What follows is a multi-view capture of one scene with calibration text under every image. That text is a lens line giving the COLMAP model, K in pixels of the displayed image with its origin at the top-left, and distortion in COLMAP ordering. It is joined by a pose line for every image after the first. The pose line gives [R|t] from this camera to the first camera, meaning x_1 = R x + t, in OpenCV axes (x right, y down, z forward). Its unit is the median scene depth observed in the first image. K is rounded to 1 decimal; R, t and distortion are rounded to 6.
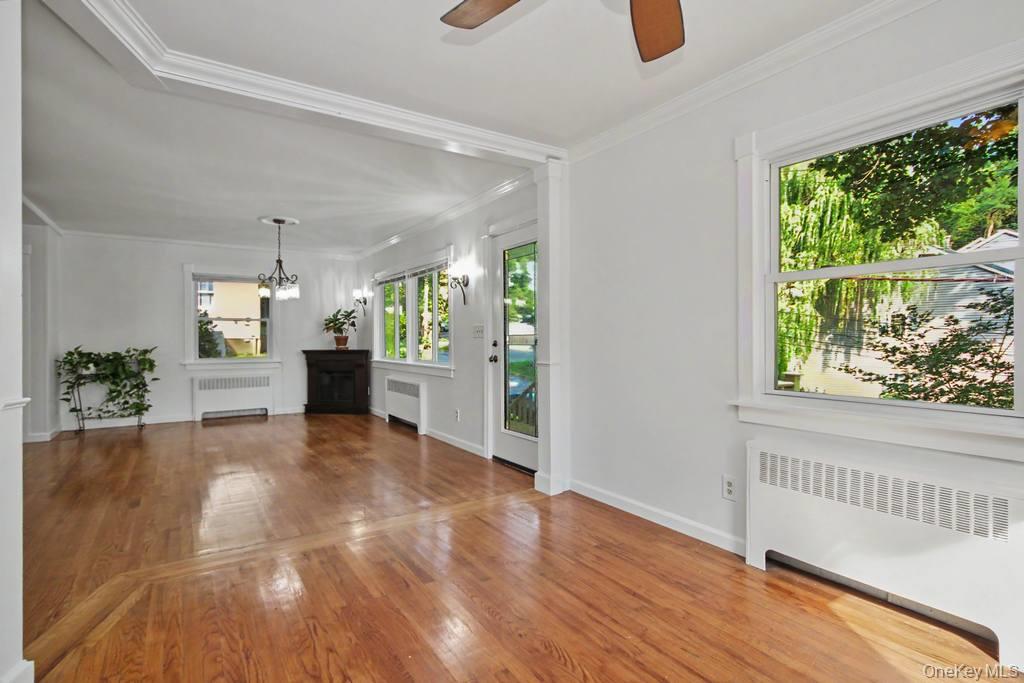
lens RADIAL K [[504.7, 0, 509.6], [0, 504.7, 338.4], [0, 0, 1]] dist [-0.001233, 0.000781]
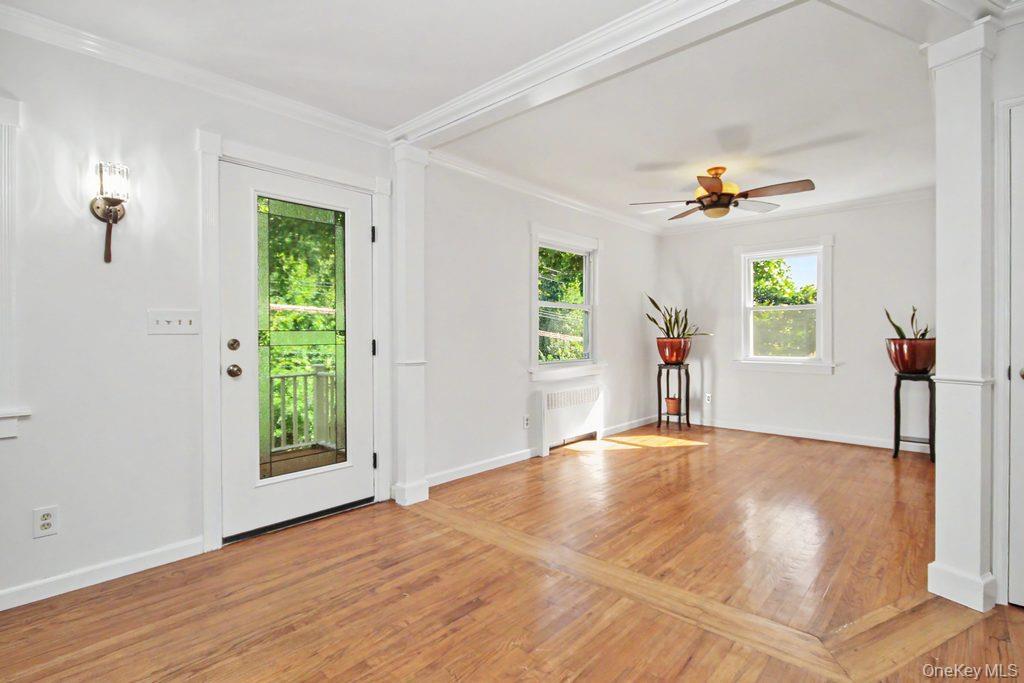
lens RADIAL K [[504.7, 0, 510.6], [0, 504.7, 334.7], [0, 0, 1]] dist [-0.001233, 0.000781]
pose [[-0.253804, -0.001644, 0.967254, -0.997270], [0.000028, 0.999999, 0.001707, -0.002560], [-0.967256, 0.000460, -0.253803, 1.230469]]
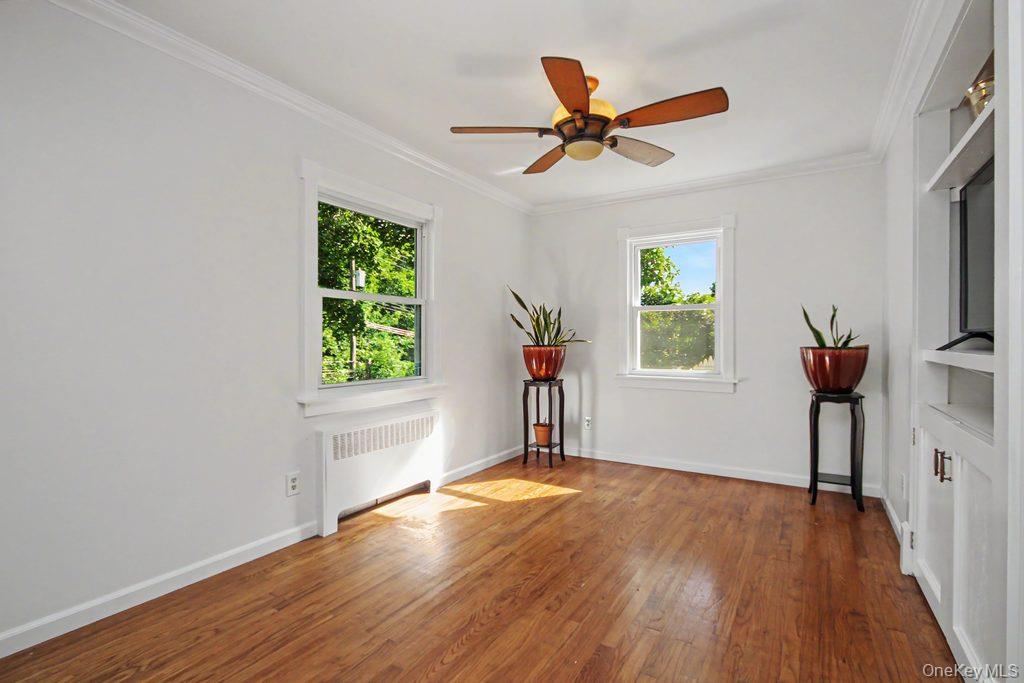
lens RADIAL K [[504.7, 0, 511.3], [0, 504.7, 340.8], [0, 0, 1]] dist [-0.001233, 0.000781]
pose [[-0.431894, -0.001280, 0.901923, -0.583837], [-0.002001, 0.999998, 0.000461, -0.001824], [-0.901922, -0.001605, -0.431896, 0.864173]]
